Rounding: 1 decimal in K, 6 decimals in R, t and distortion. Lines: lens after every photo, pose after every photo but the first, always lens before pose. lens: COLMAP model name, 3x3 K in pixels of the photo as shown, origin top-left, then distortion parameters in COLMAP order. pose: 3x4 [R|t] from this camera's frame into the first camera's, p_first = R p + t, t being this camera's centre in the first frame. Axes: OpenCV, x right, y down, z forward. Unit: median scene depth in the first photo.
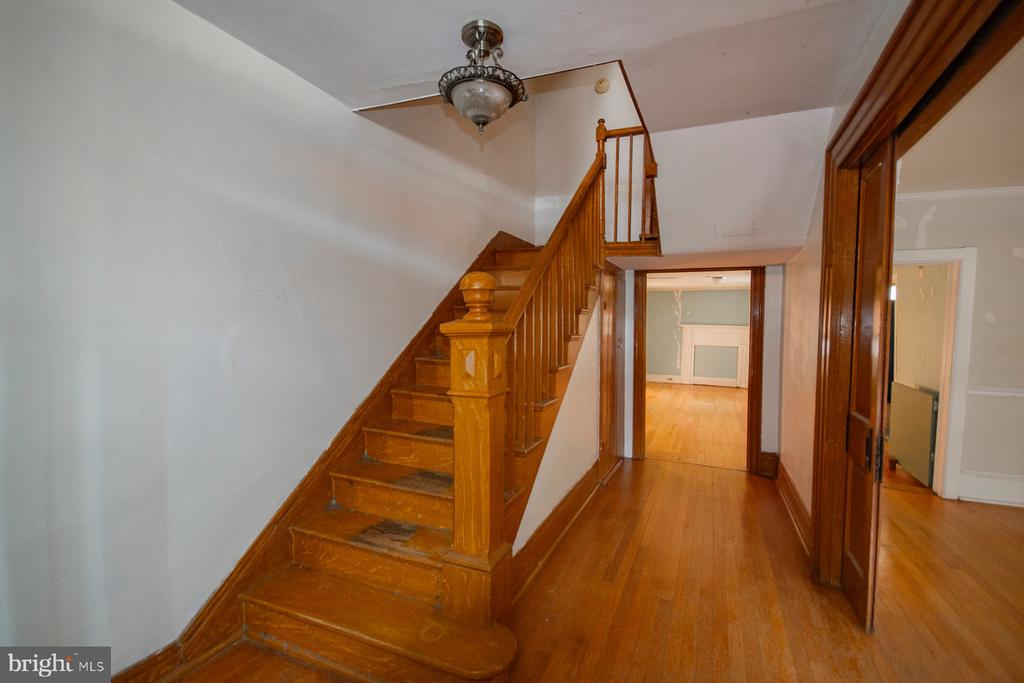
lens RADIAL K [[454.8, 0, 512.3], [0, 454.8, 340.3], [0, 0, 1]] dist [0.000559, -0.000489]
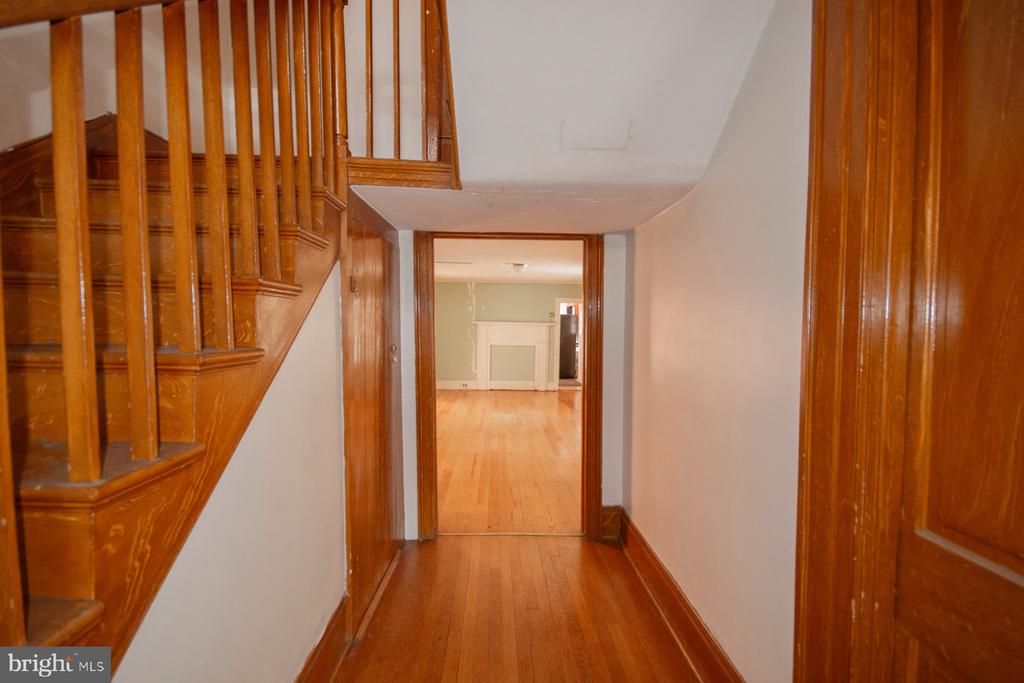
lens RADIAL K [[454.8, 0, 511.1], [0, 454.8, 342.4], [0, 0, 1]] dist [0.000559, -0.000489]
pose [[0.901609, -0.025343, 0.431809, 0.120824], [0.020909, 0.999669, 0.015013, -0.013841], [-0.432047, -0.004507, 0.901840, 0.400321]]
